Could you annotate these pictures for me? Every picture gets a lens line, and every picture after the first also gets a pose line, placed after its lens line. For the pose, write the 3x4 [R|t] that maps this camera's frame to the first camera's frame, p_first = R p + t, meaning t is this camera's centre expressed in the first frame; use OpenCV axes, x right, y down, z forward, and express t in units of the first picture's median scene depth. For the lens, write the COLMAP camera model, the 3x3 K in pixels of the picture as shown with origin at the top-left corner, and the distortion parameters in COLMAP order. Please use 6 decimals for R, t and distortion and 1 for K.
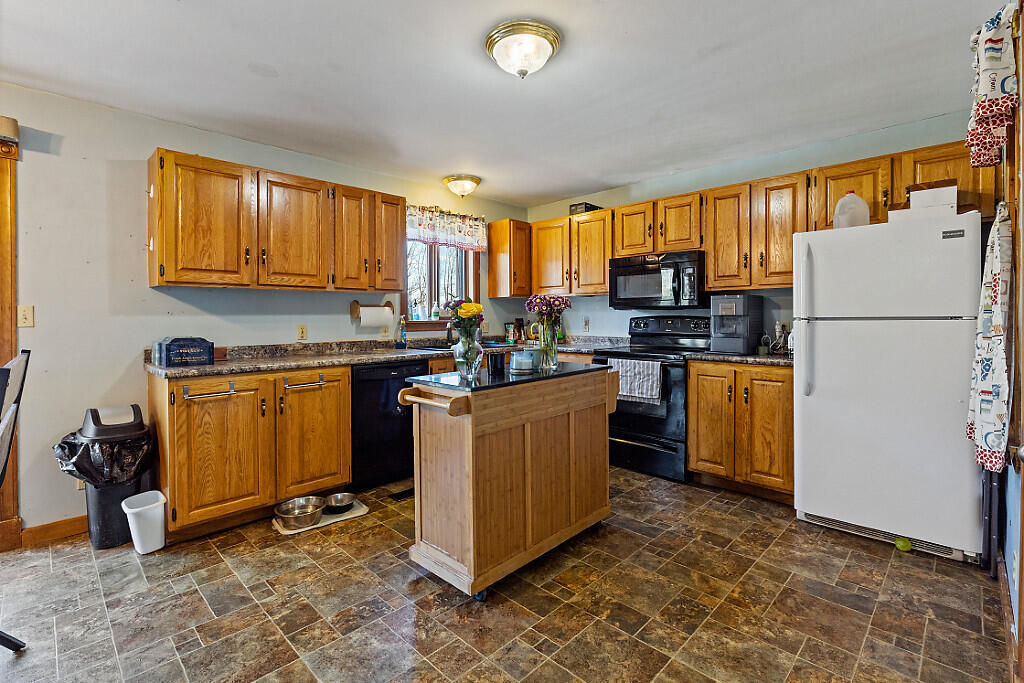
lens RADIAL K [[461.1, 0, 512.5], [0, 461.1, 322.7], [0, 0, 1]] dist [-0.000339, -0.000095]
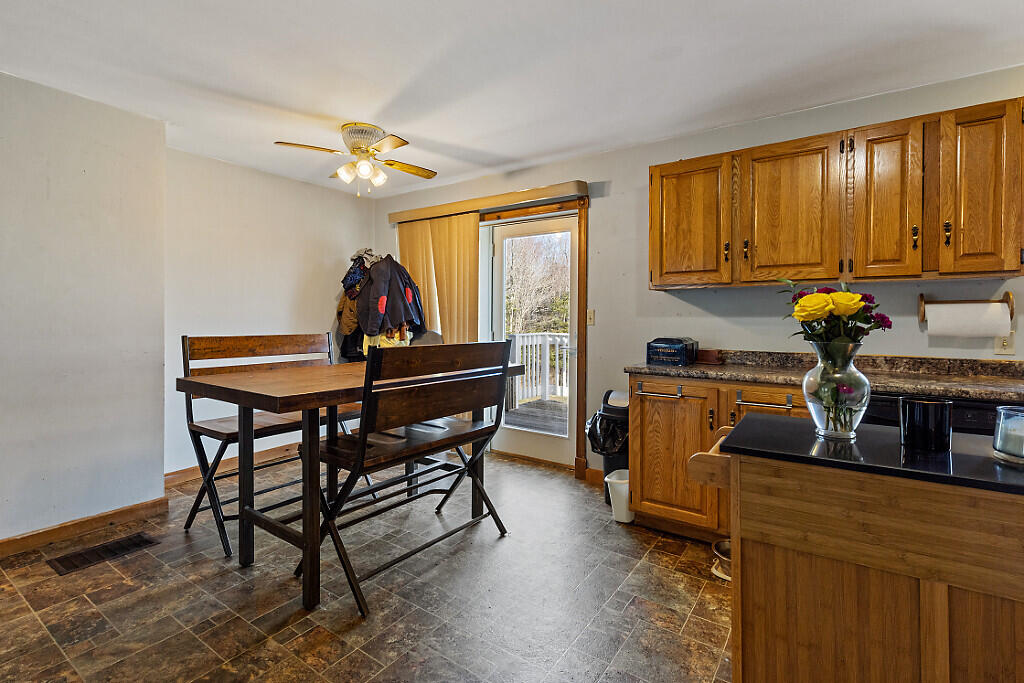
lens RADIAL K [[491.7, 0, 510.9], [0, 491.7, 319.4], [0, 0, 1]] dist [0.015238, 0.000090]
pose [[0.162456, 0.008133, -0.986682, 0.360708], [-0.015923, 0.999857, 0.005620, -0.011415], [0.986587, 0.014798, 0.162563, 0.485274]]
